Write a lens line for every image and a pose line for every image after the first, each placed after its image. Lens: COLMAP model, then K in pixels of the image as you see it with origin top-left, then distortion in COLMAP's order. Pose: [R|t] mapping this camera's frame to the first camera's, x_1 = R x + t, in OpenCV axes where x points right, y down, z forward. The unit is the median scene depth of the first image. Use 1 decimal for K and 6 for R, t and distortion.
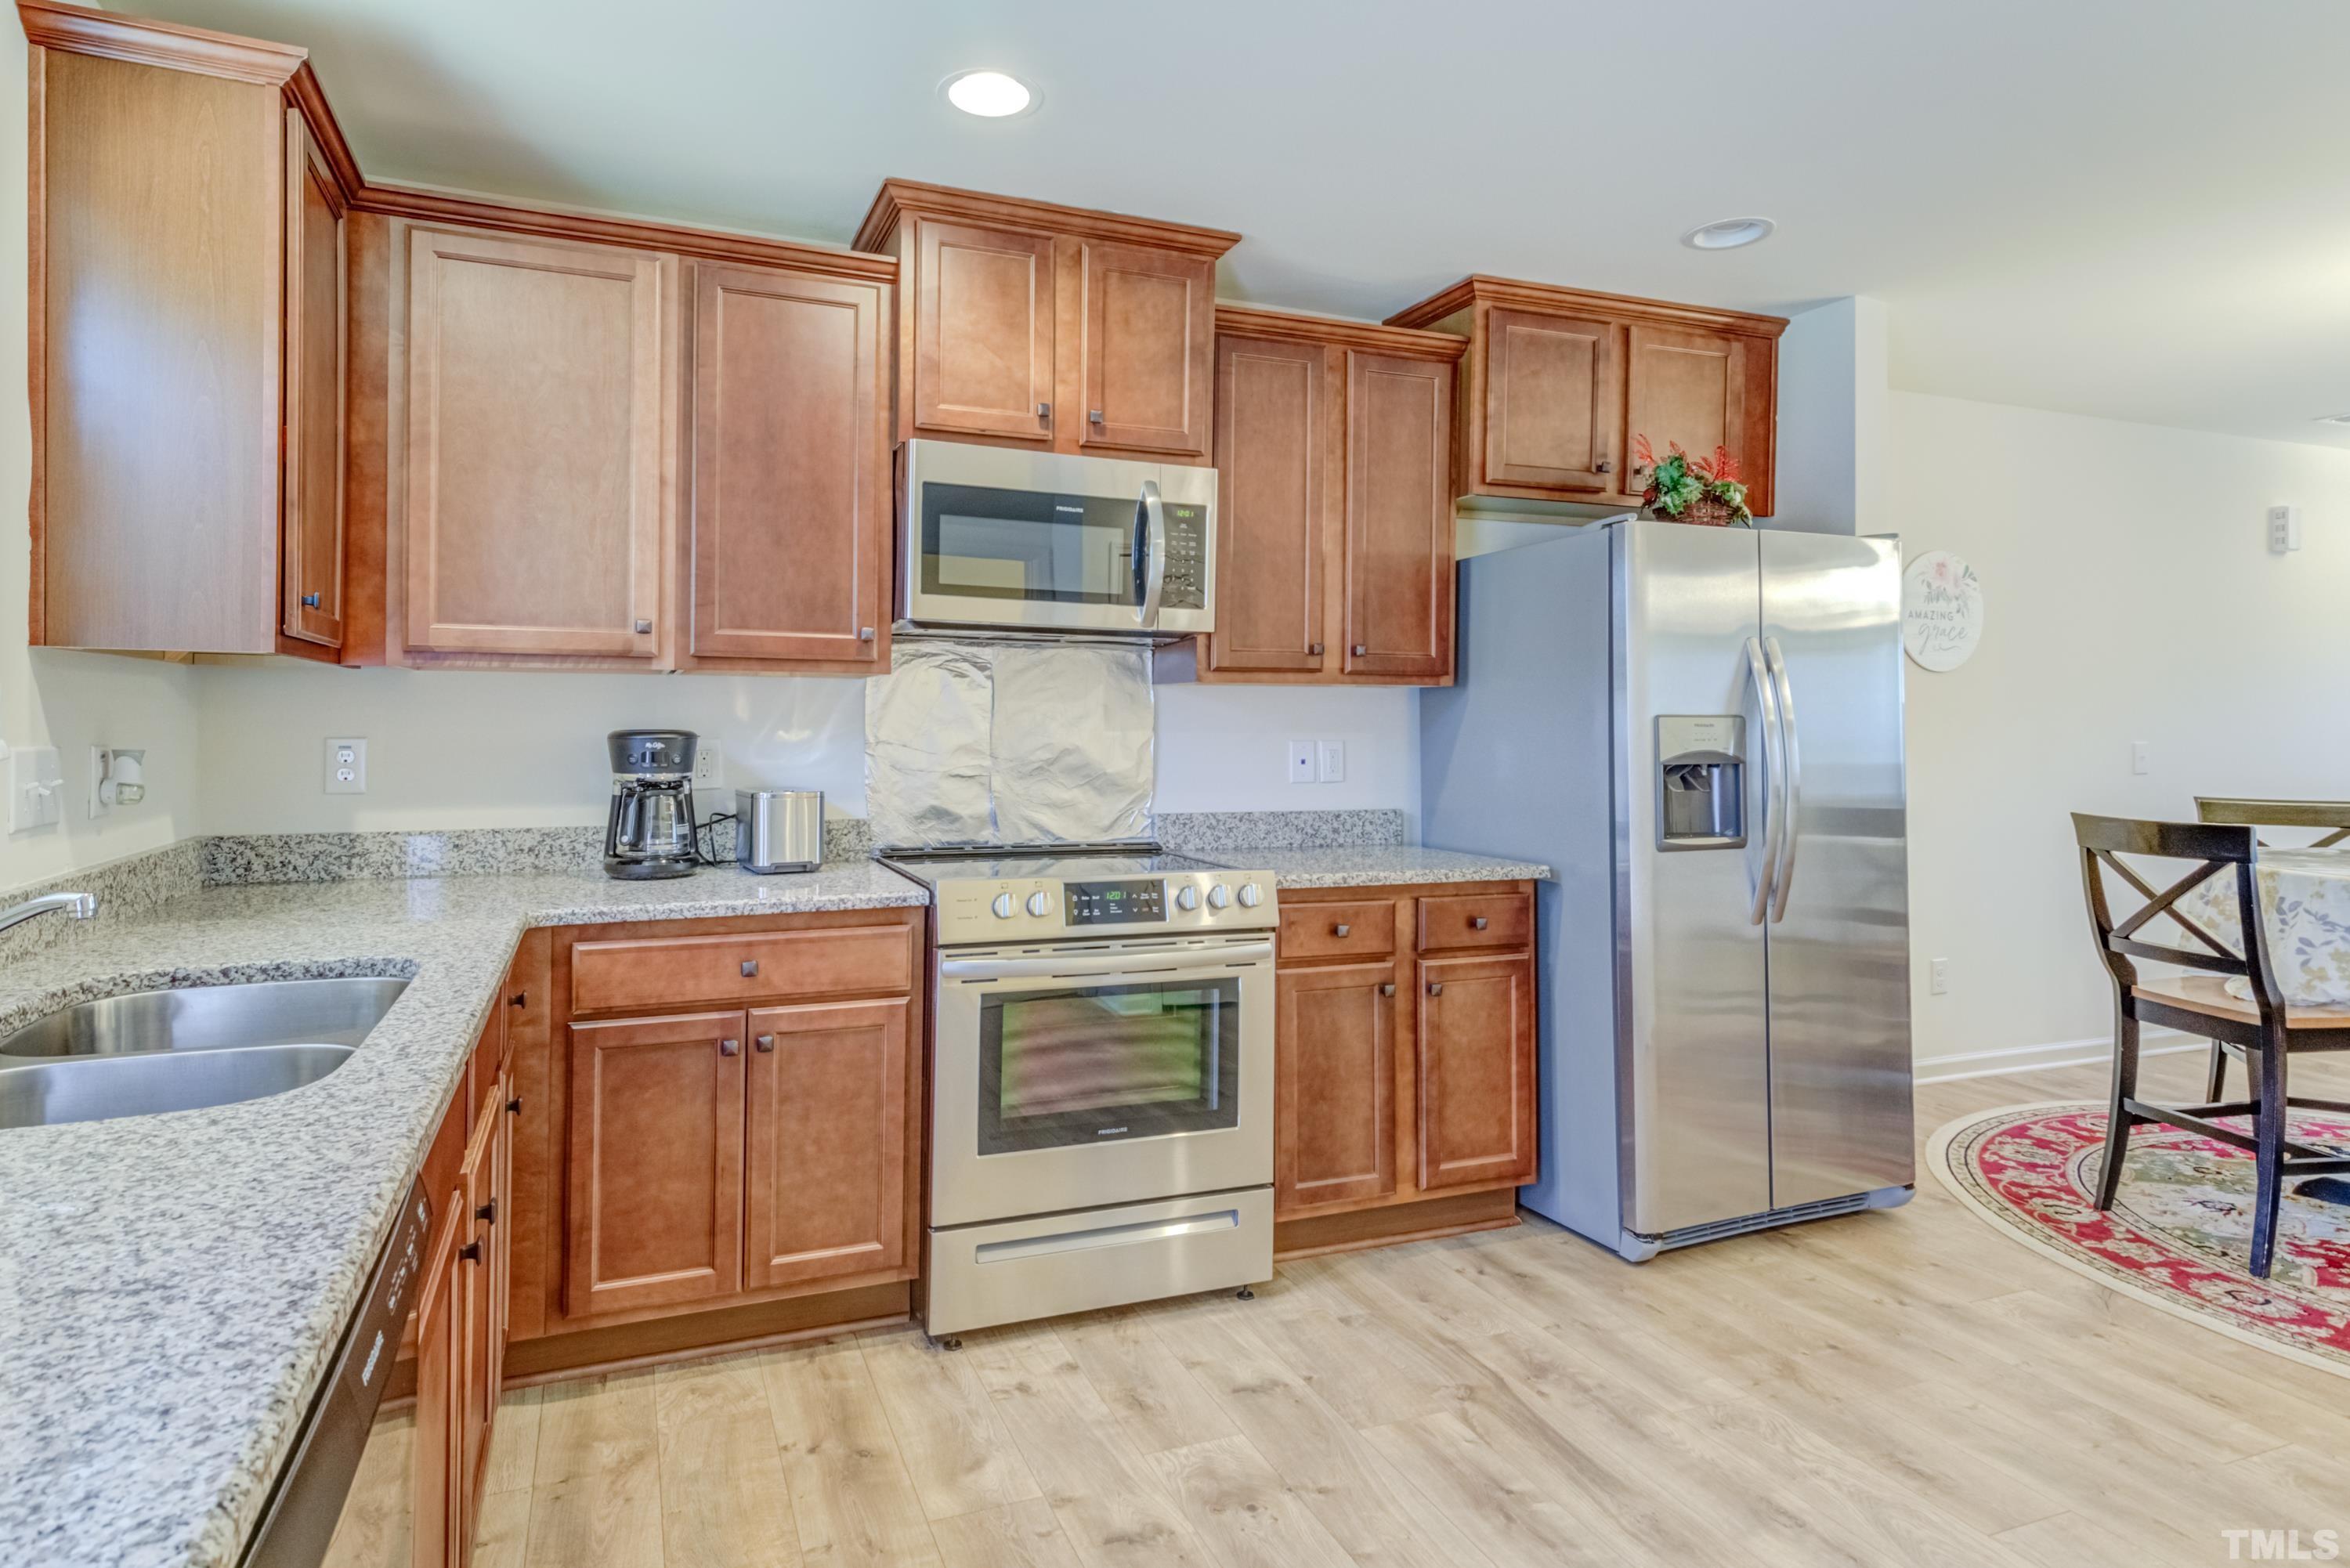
lens RADIAL K [[1240.4, 0, 1133.0], [0, 1240.4, 708.0], [0, 0, 1]] dist [0.038787, -0.014756]
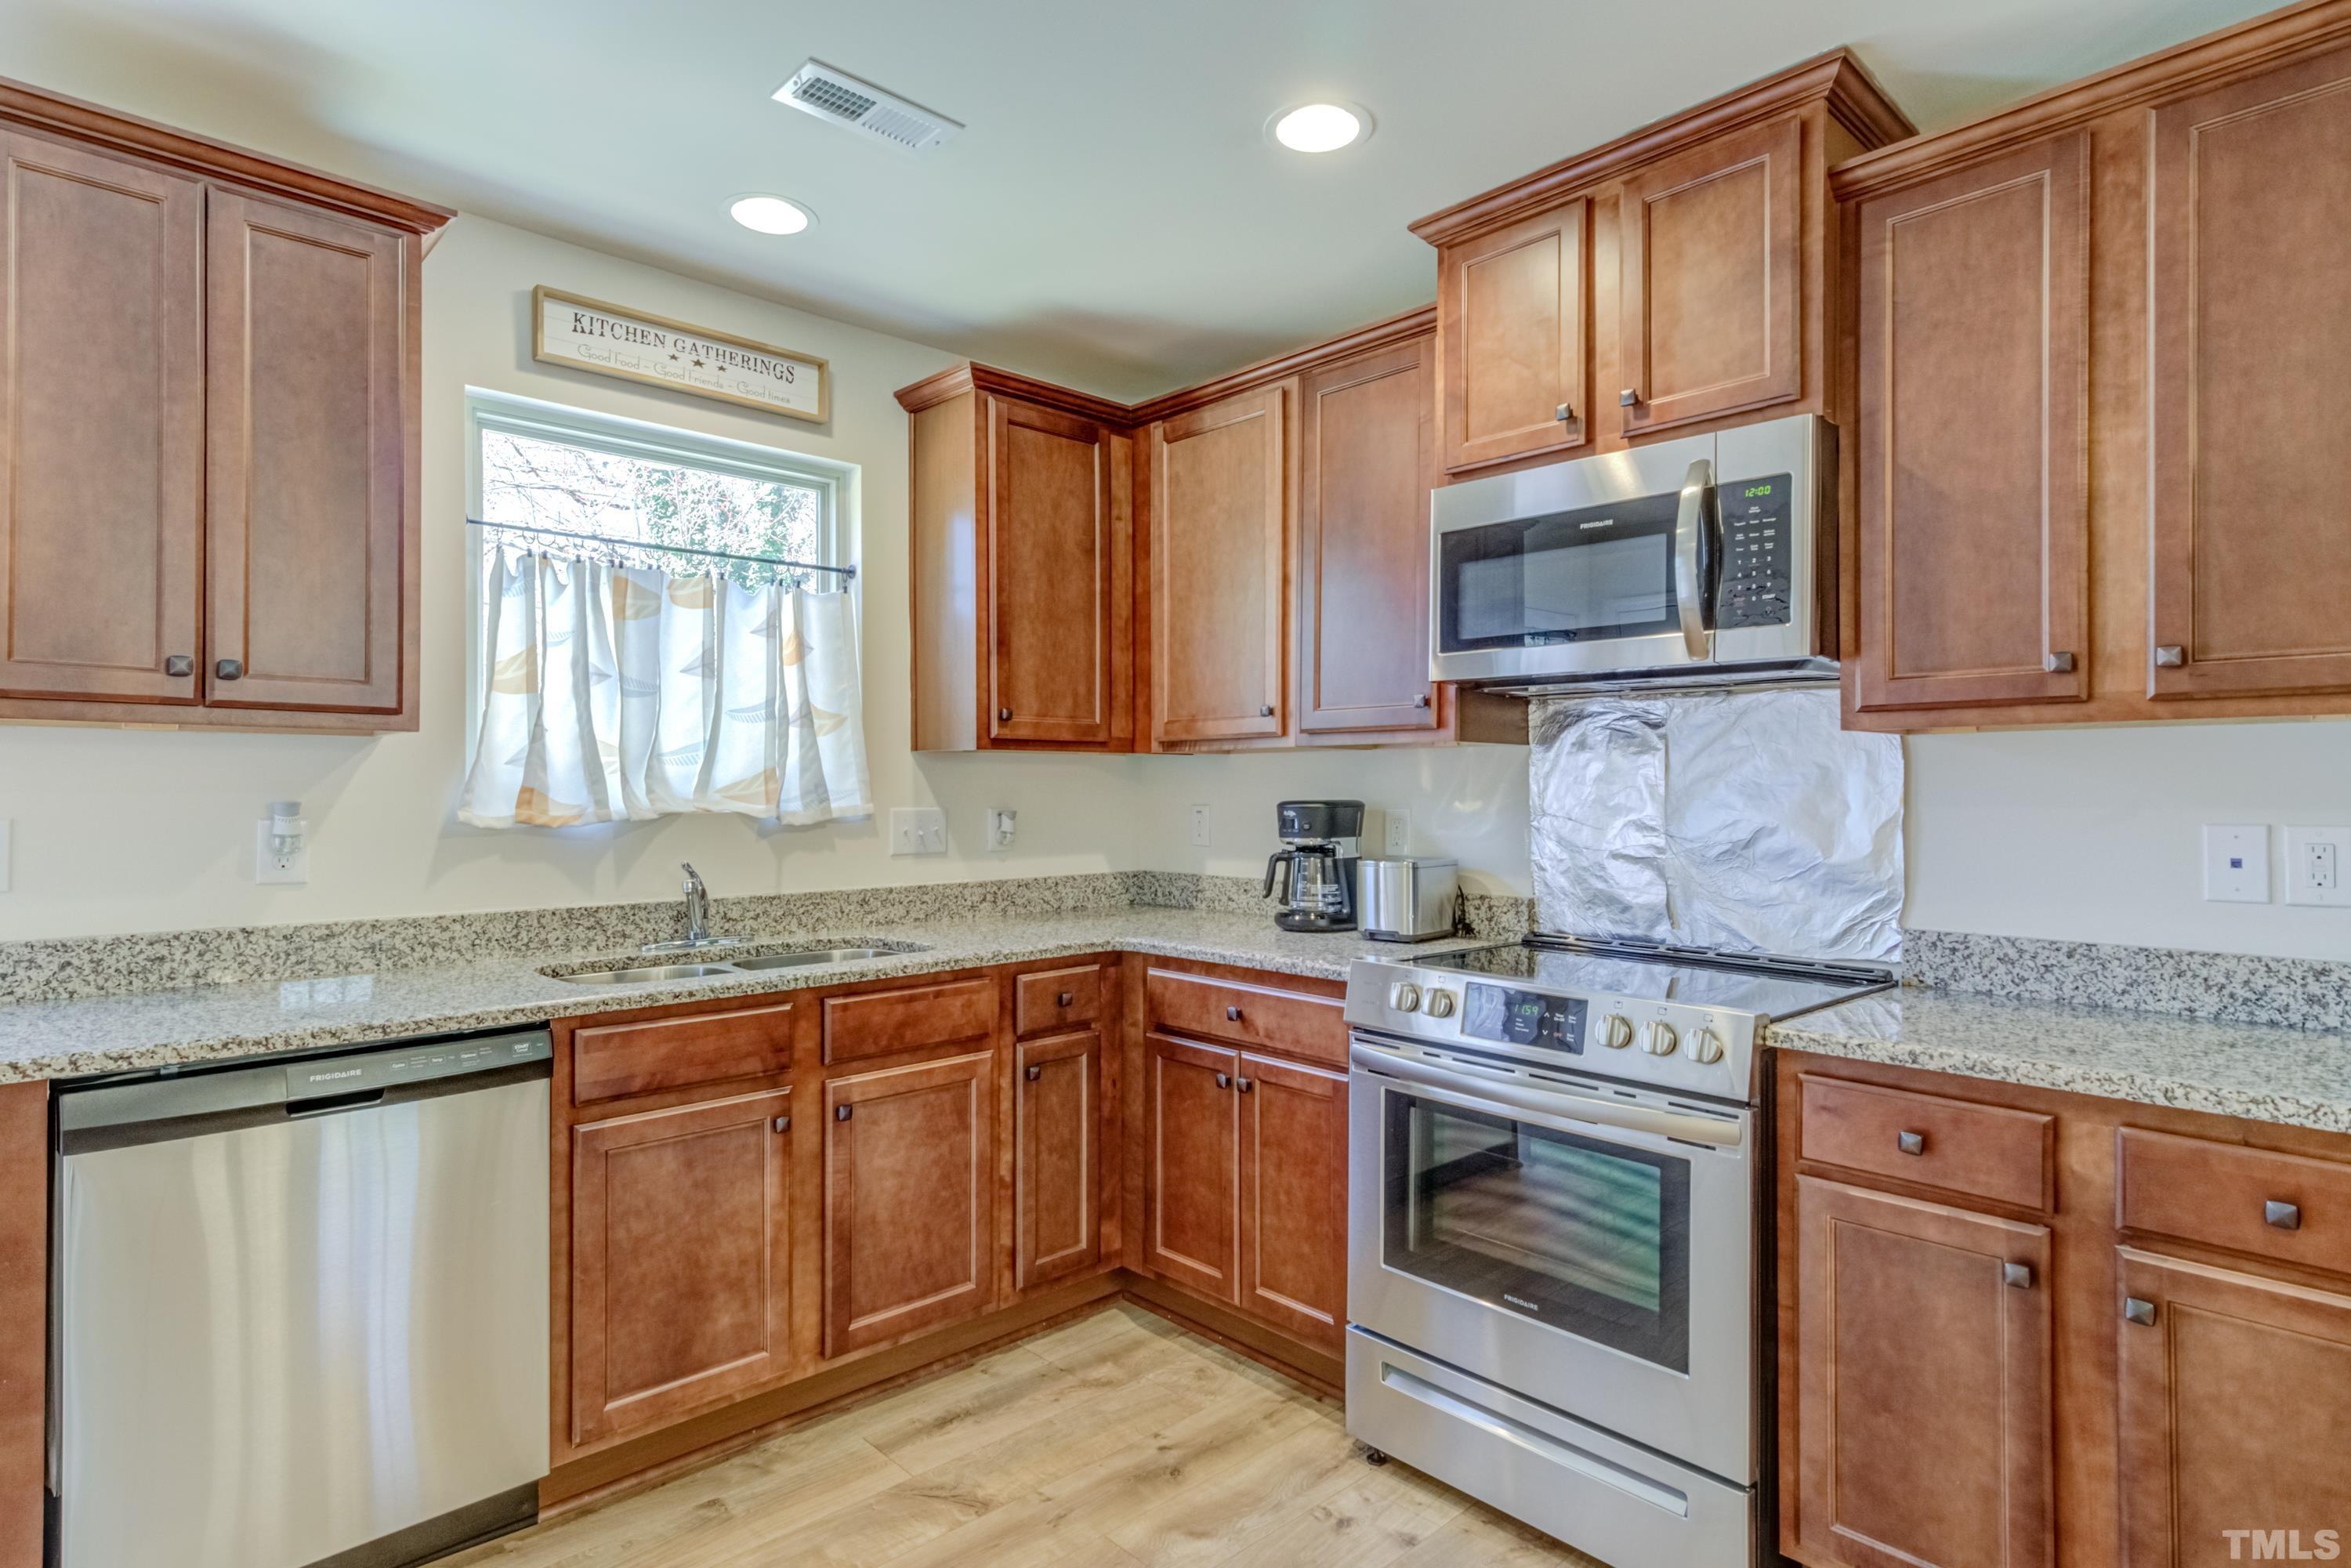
lens RADIAL K [[1241.0, 0, 1195.1], [0, 1241.0, 779.6], [0, 0, 1]] dist [0.038787, -0.014756]
pose [[0.390066, -0.012380, -0.920704, 0.589892], [0.013913, 0.999875, -0.007551, 0.005552], [0.920682, -0.009864, 0.390190, 0.449793]]
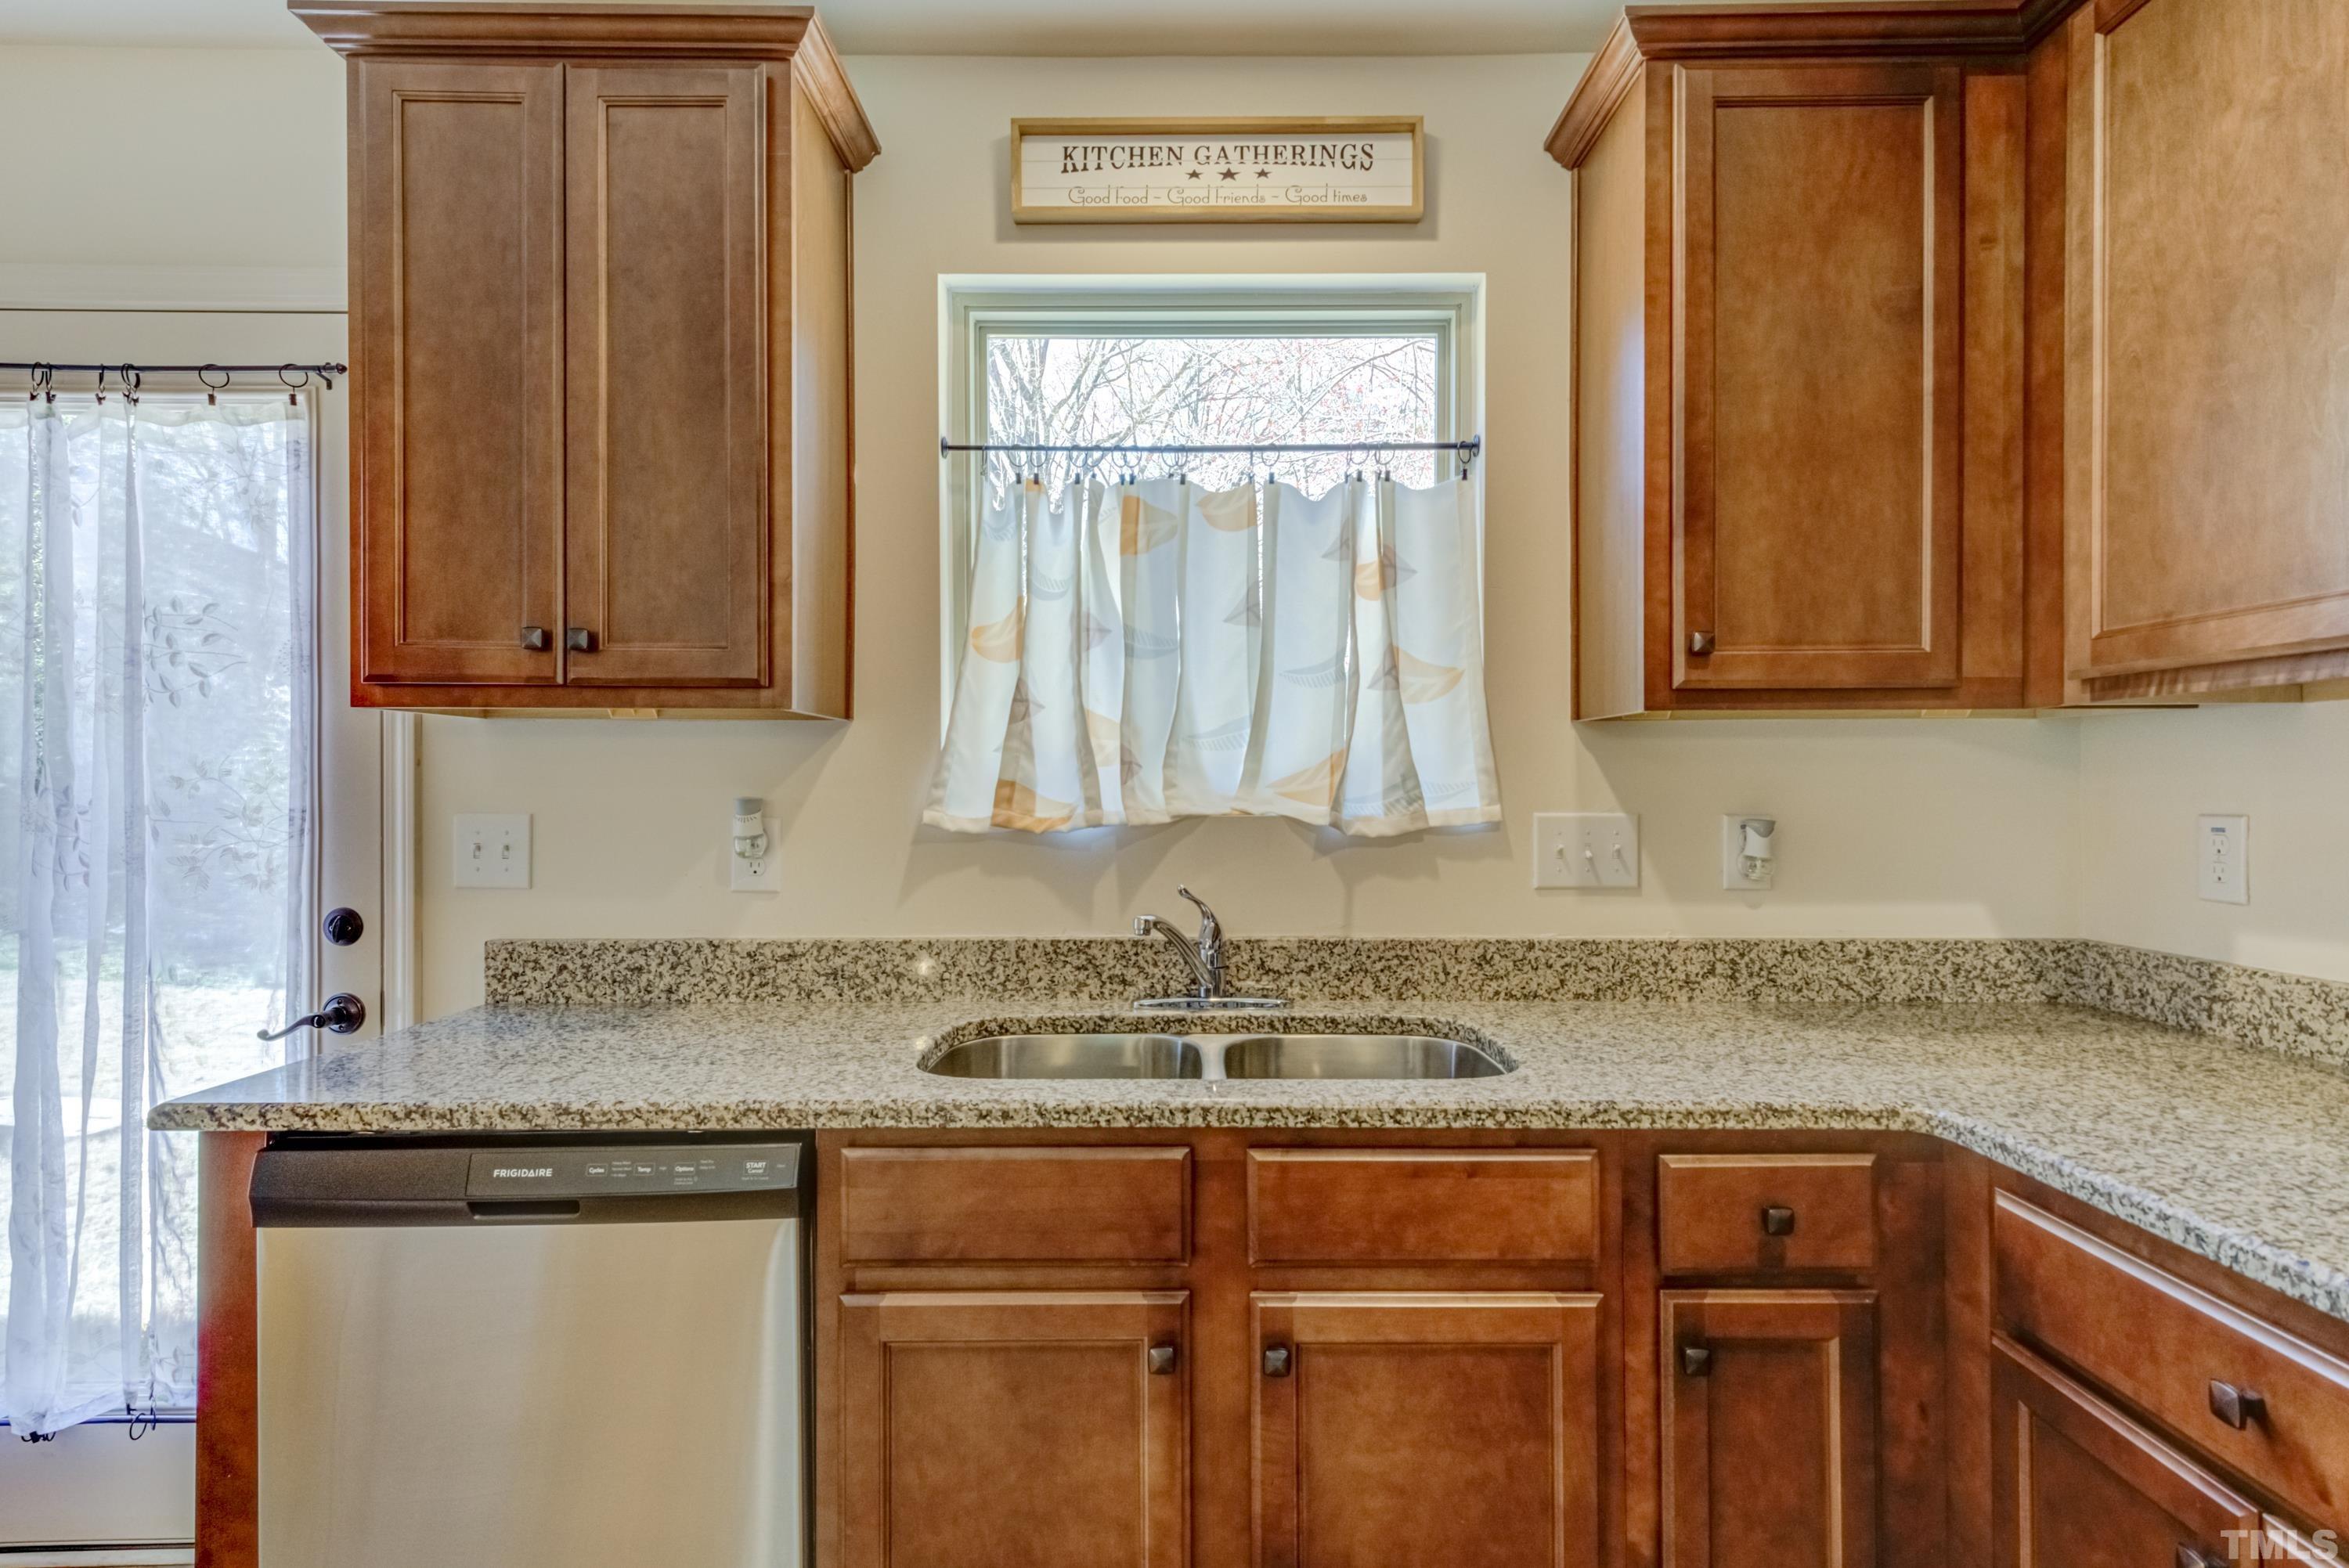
lens RADIAL K [[1206.0, 0, 1175.1], [0, 1206.0, 786.5], [0, 0, 1]] dist [0.027307, -0.008068]
pose [[-0.359433, -0.003901, -0.933163, 0.156331], [0.011321, 0.999899, -0.008541, 0.007747], [0.933102, -0.013634, -0.359353, 0.691846]]
